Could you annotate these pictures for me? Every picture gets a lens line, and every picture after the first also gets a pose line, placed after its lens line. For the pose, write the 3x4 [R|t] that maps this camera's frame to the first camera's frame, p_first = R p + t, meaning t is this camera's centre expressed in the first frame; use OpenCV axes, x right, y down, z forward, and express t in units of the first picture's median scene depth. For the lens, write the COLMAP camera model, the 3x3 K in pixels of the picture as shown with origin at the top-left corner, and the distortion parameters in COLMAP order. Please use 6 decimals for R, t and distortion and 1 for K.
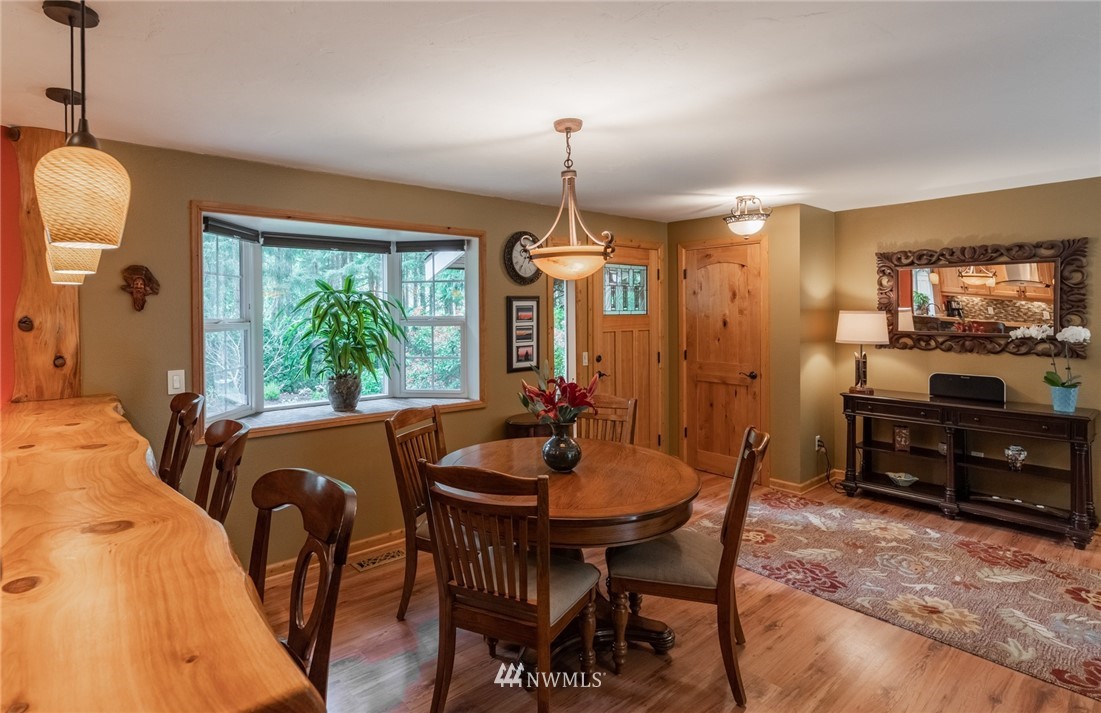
lens RADIAL K [[564.8, 0, 500.4], [0, 564.8, 317.5], [0, 0, 1]] dist [-0.002330, -0.000104]
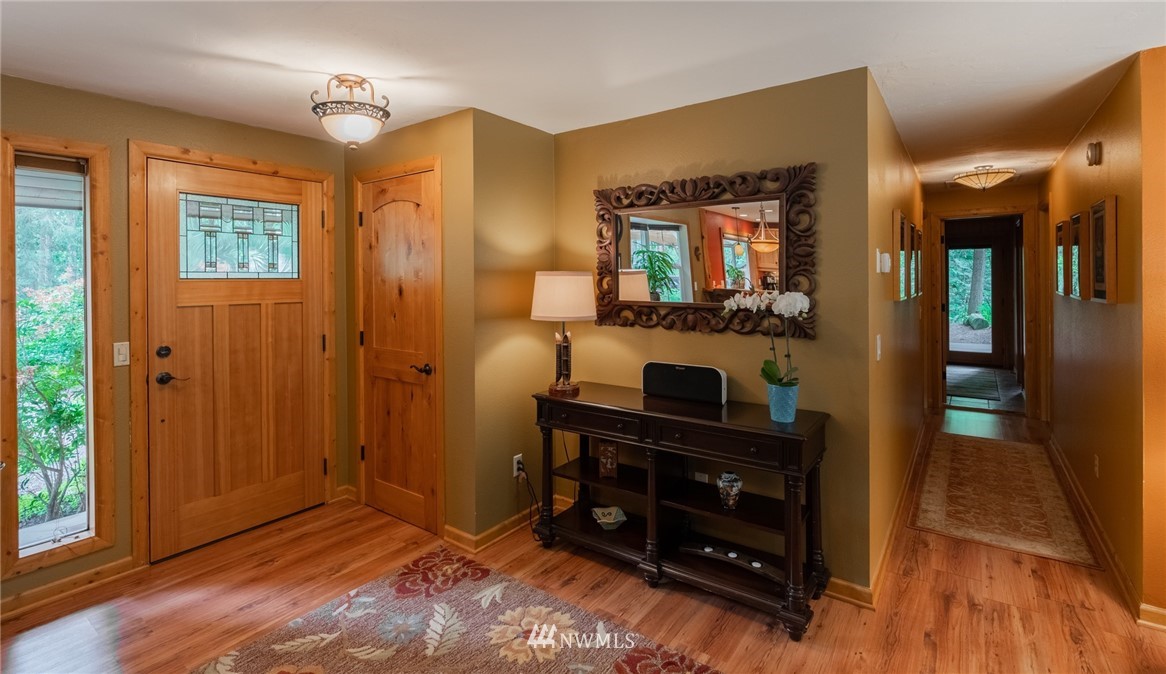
lens RADIAL K [[540.6, 0, 580.9], [0, 540.6, 282.9], [0, 0, 1]] dist [-0.015788, -0.000083]
pose [[0.962469, -0.001516, 0.271388, 0.509608], [0.003863, 0.999960, -0.008112, 0.007662], [-0.271365, 0.008856, 0.962436, 0.385680]]
